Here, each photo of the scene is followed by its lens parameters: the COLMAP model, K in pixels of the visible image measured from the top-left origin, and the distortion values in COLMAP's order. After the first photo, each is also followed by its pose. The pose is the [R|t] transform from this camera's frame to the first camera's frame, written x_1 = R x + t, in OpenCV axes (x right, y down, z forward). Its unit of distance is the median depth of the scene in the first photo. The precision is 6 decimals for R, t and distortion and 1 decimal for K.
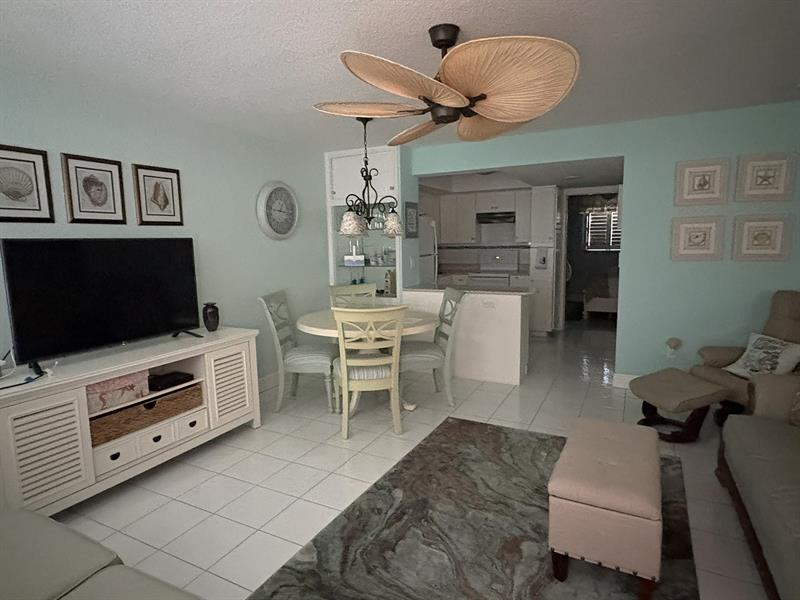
lens RADIAL K [[462.2, 0, 400.0], [0, 462.2, 300.0], [0, 0, 1]] dist [-0.004762, -0.001796]
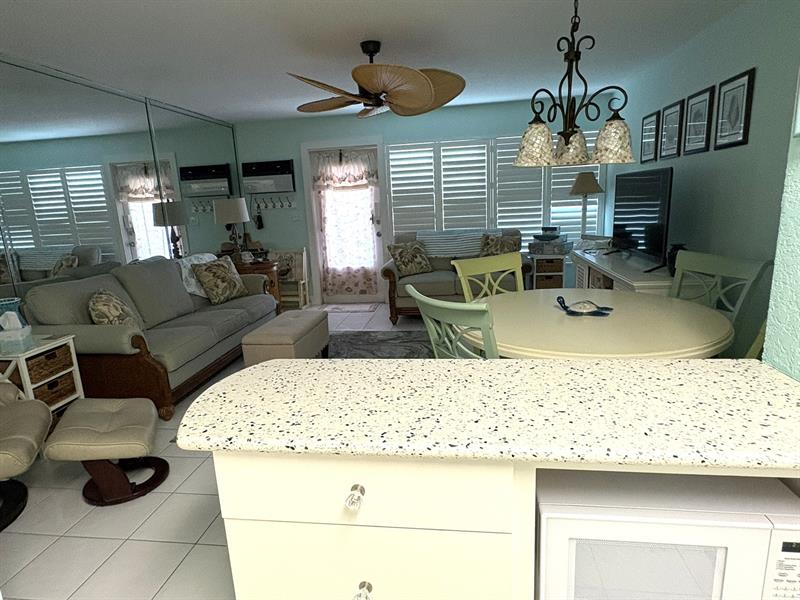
lens RADIAL K [[458.2, 0, 400.0], [0, 458.2, 300.0], [0, 0, 1]] dist [-0.000203, 0.120518]
pose [[-0.941922, 0.142122, -0.304278, 0.327377], [0.032407, 0.940277, 0.338865, -0.189498], [0.334265, 0.309323, -0.890273, 1.508498]]
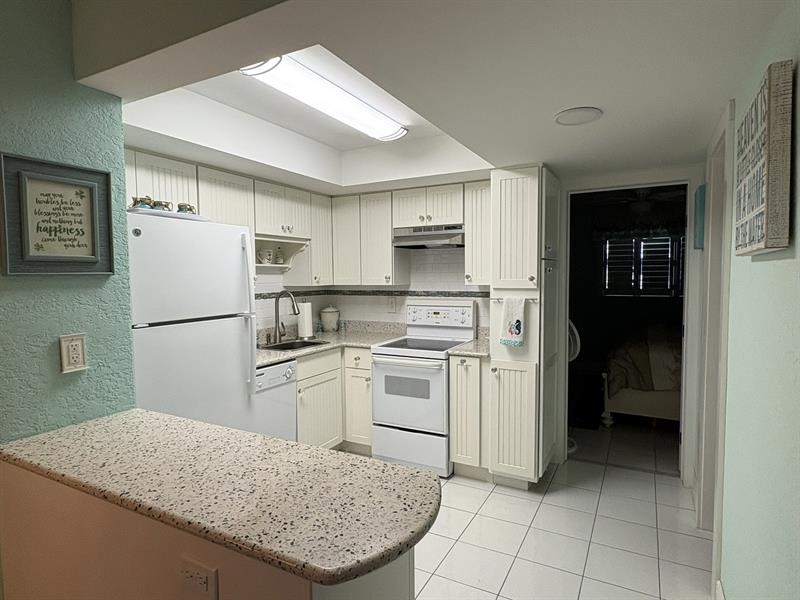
lens RADIAL K [[462.2, 0, 400.0], [0, 462.2, 300.0], [0, 0, 1]] dist [-0.004762, -0.001796]
pose [[0.999690, 0.014942, -0.019938, 0.353086], [-0.016309, 0.997392, -0.070307, -0.138498], [0.018836, 0.070610, 0.997326, 0.940889]]
